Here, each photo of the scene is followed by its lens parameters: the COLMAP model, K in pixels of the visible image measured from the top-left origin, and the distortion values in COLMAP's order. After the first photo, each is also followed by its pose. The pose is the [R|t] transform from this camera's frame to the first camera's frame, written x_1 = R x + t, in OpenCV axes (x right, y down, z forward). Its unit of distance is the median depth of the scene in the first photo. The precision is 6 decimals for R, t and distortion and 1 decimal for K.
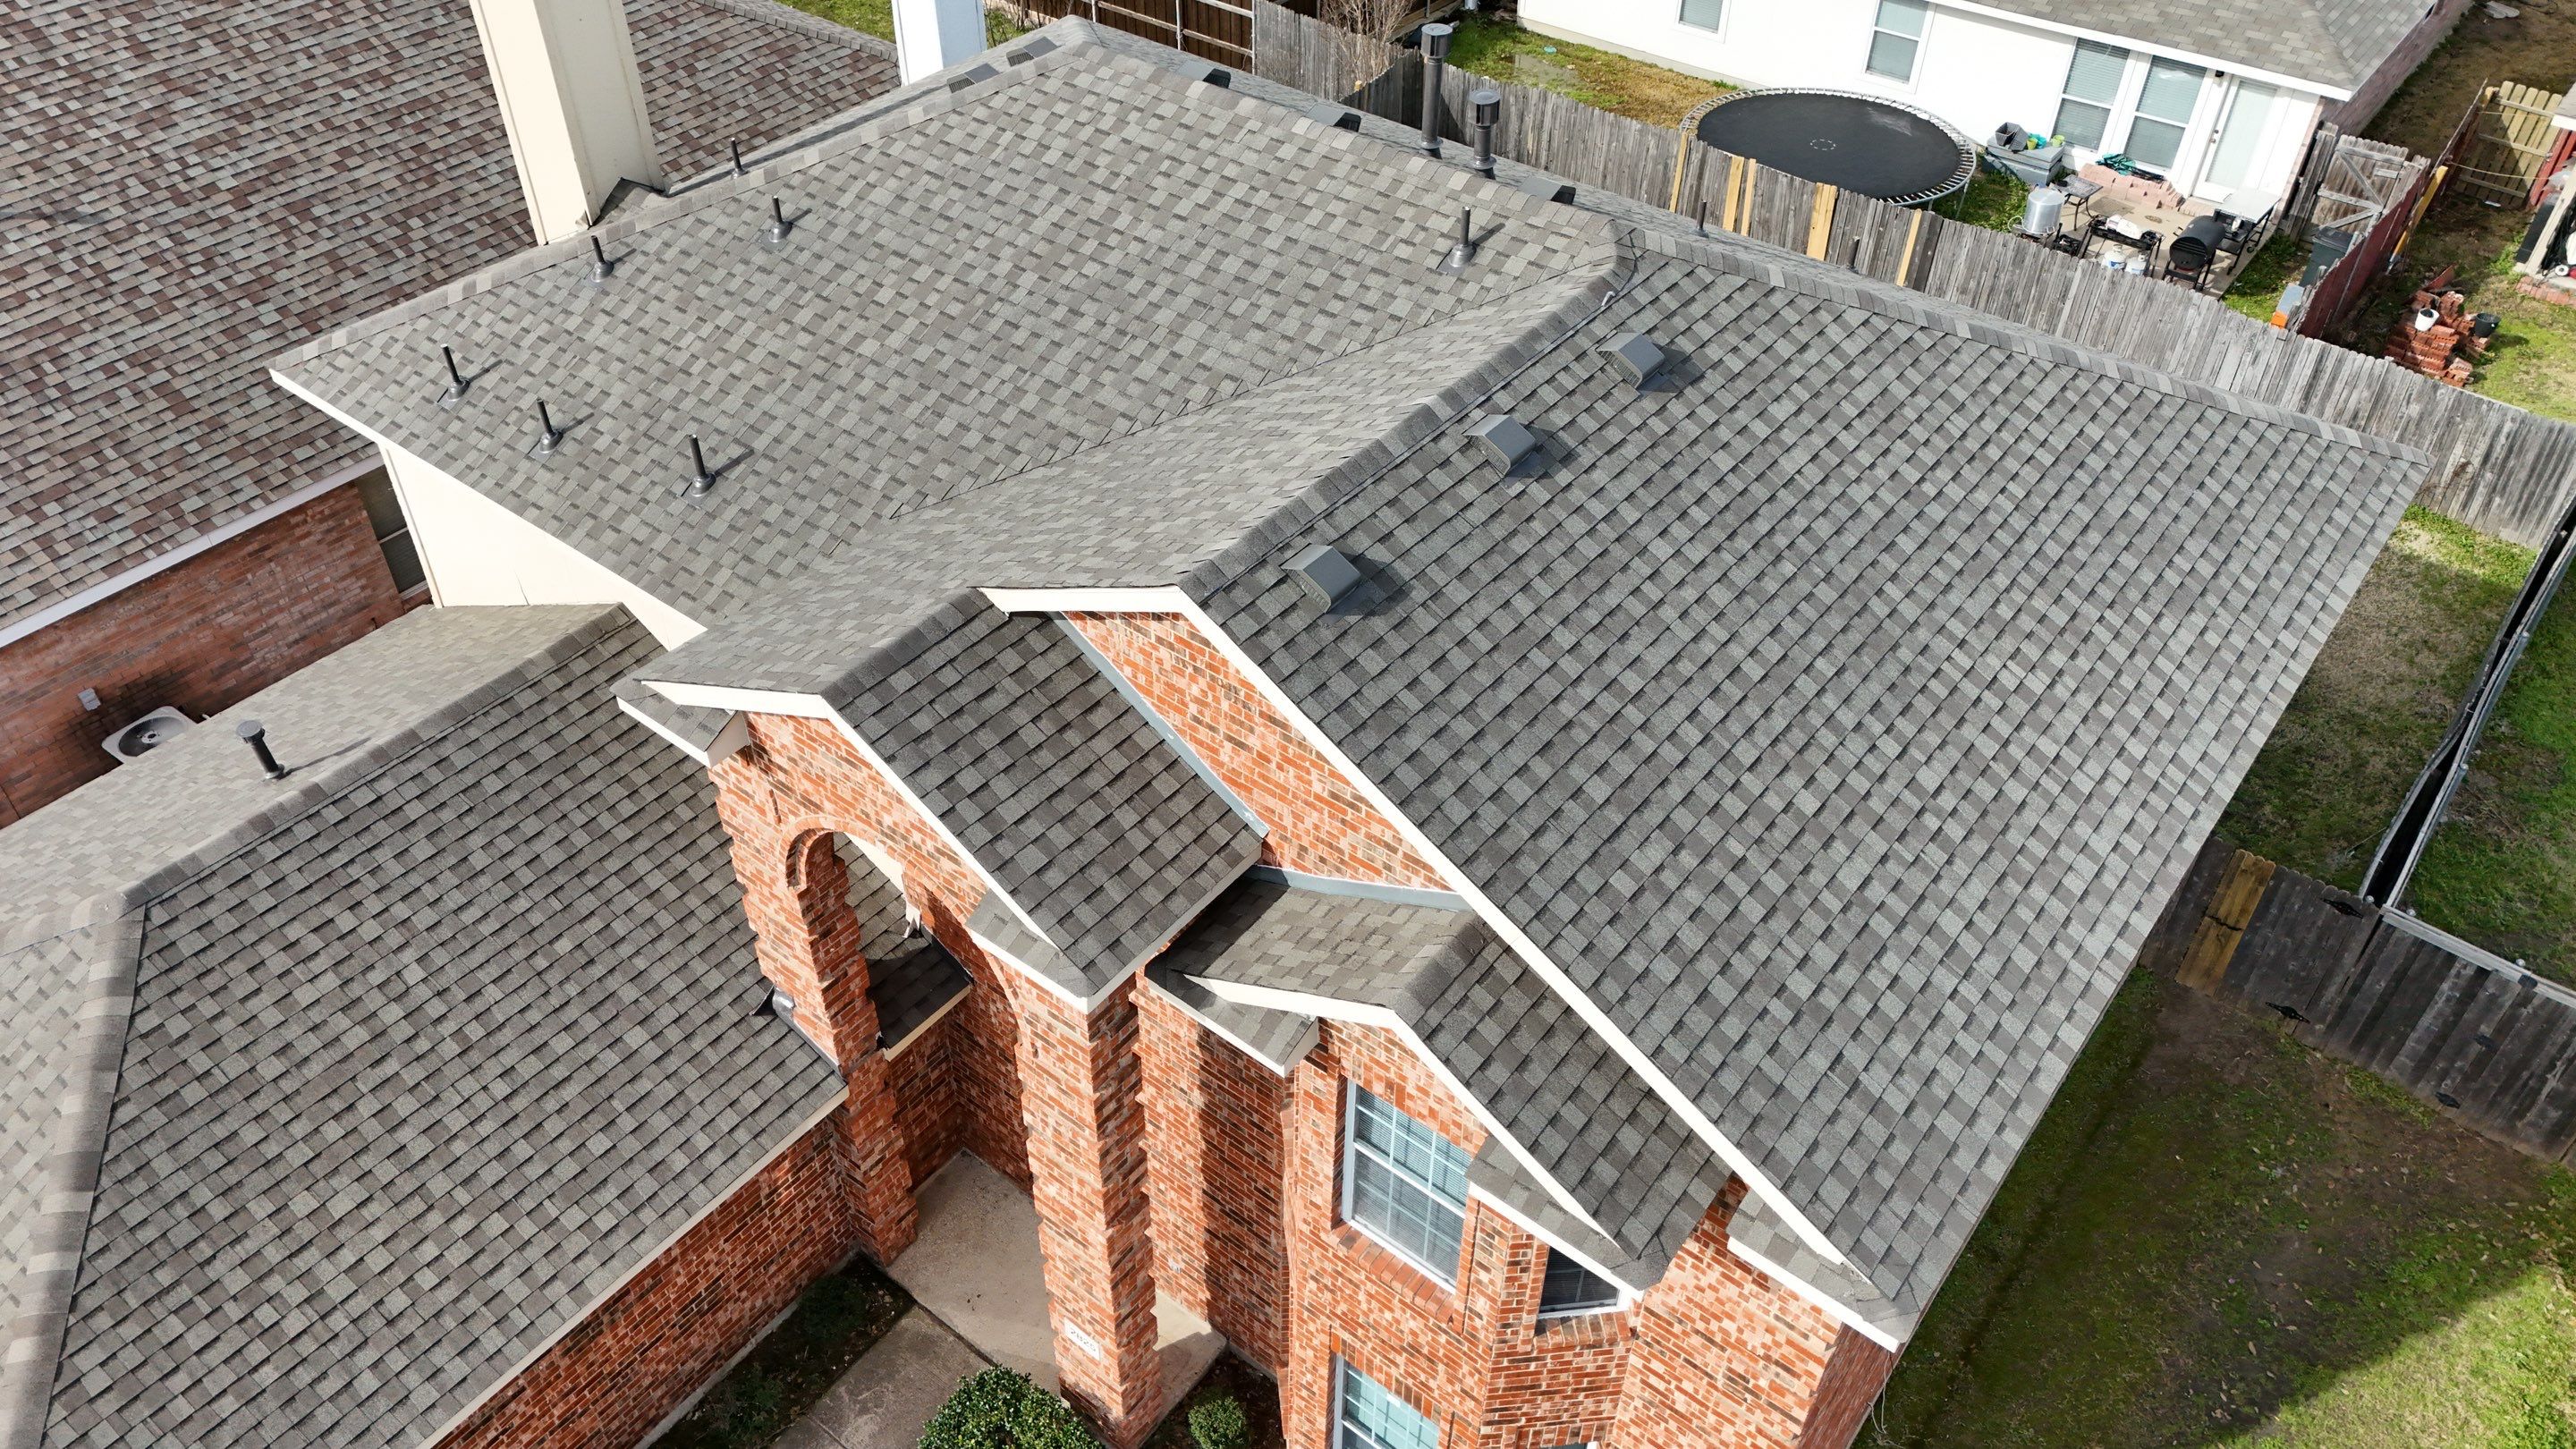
lens RADIAL K [[1881.6, 0, 1289.1], [0, 1881.6, 716.3], [0, 0, 1]] dist [0.103229, -0.101501]
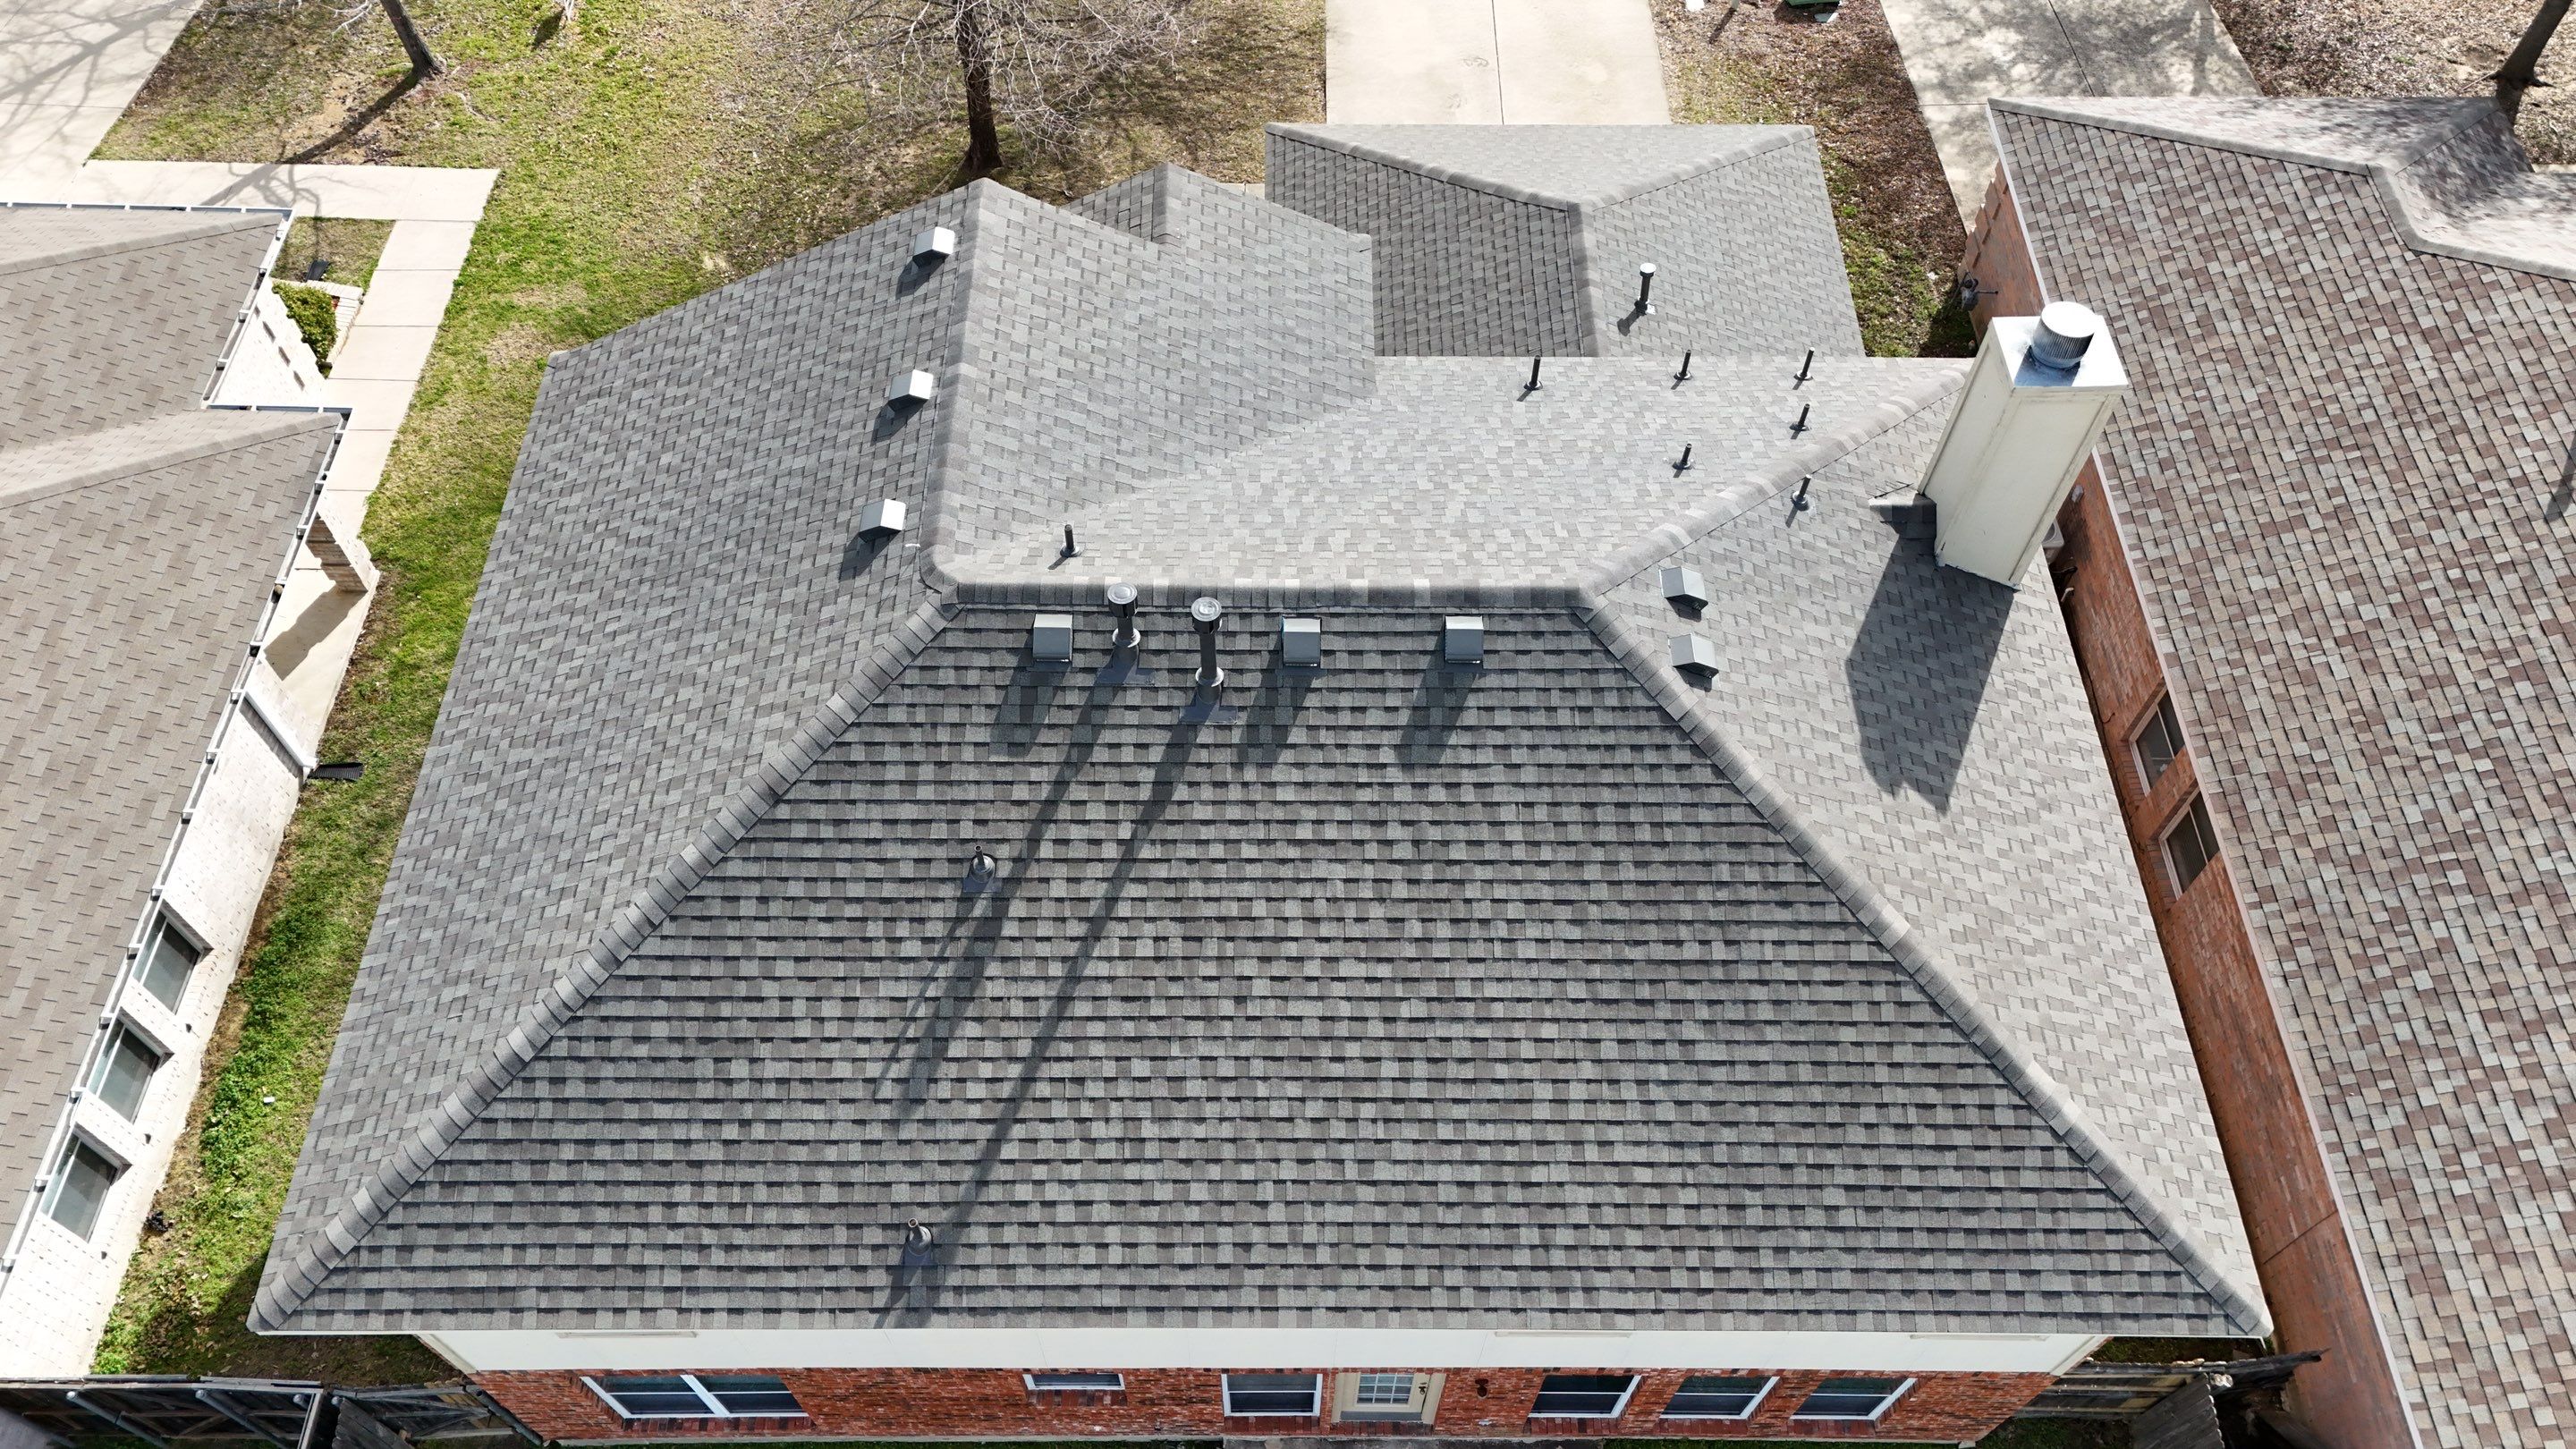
lens RADIAL K [[1872.1, 0, 1292.8], [0, 1872.1, 719.4], [0, 0, 1]] dist [0.101736, -0.099384]
pose [[-0.787521, 0.500373, -0.359774, 0.405741], [-0.419927, -0.008392, 0.907519, -1.215780], [0.451079, 0.865769, 0.216729, 0.814887]]
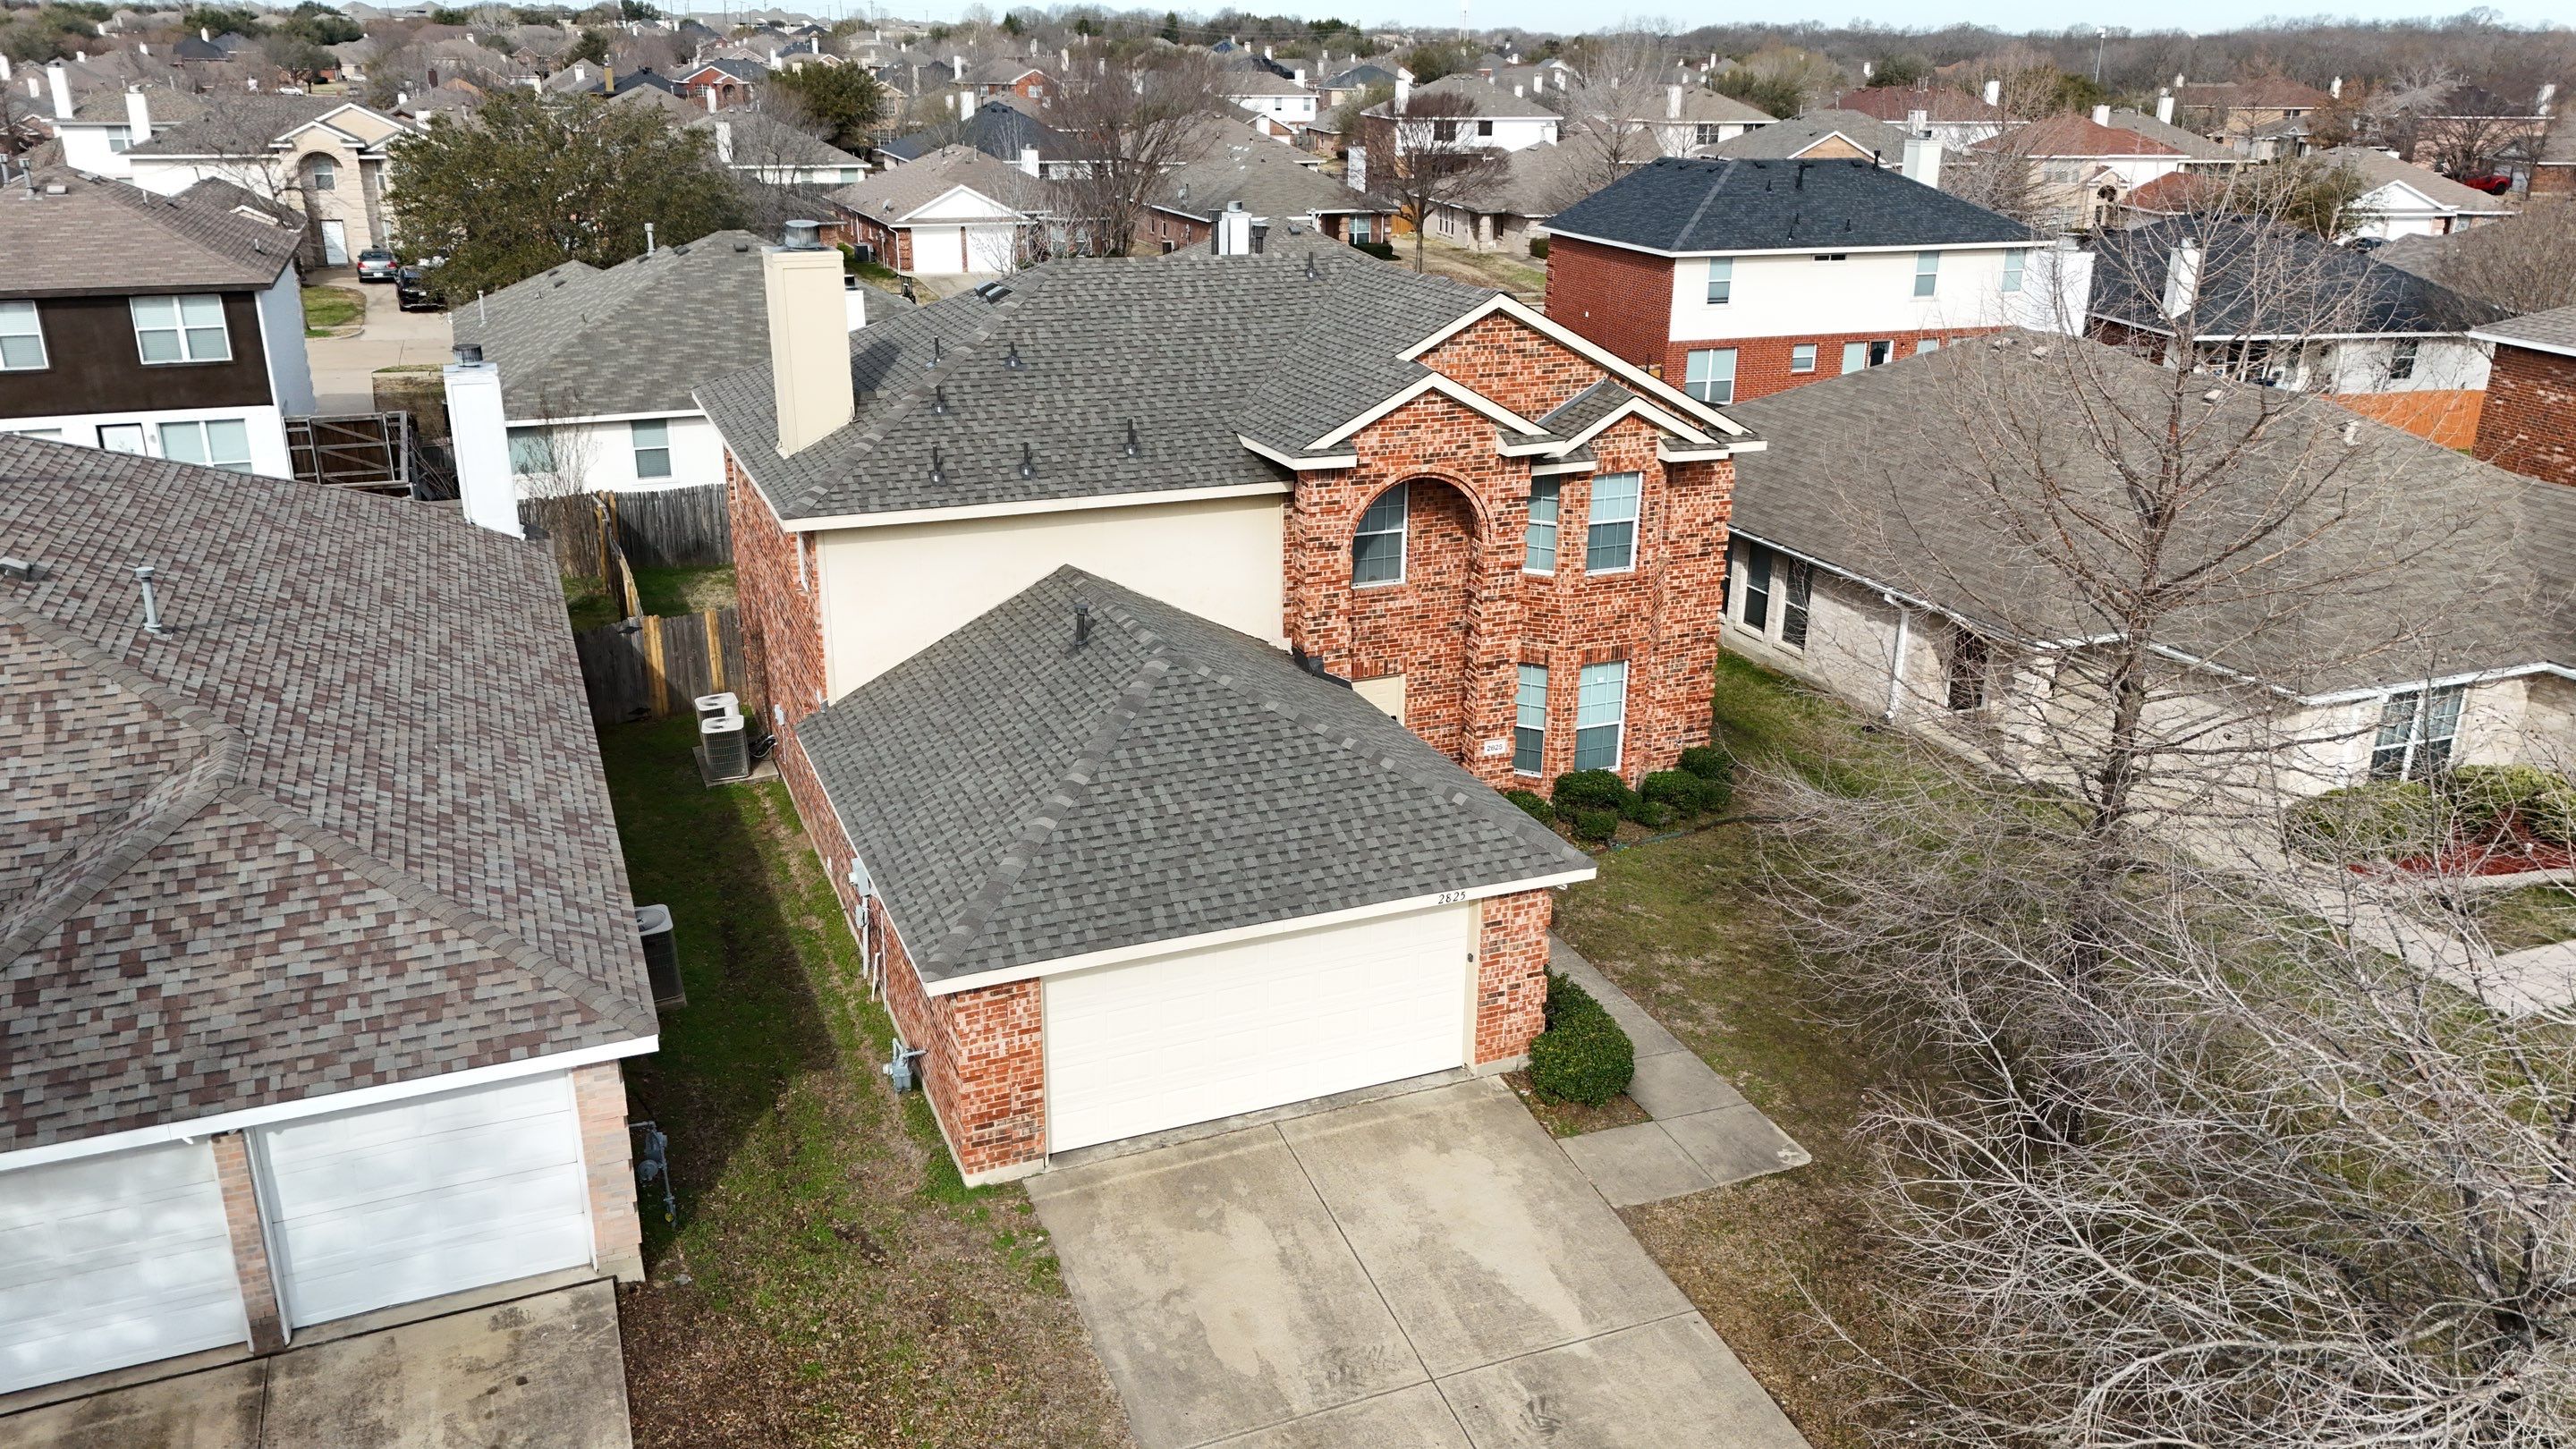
lens RADIAL K [[1886.2, 0, 1285.8], [0, 1886.2, 712.3], [0, 0, 1]] dist [0.128043, -0.174384]
pose [[0.490609, -0.291061, 0.821332, -1.755375], [0.571873, 0.818726, -0.051461, 0.257780], [-0.657468, 0.494945, 0.568124, -0.011009]]
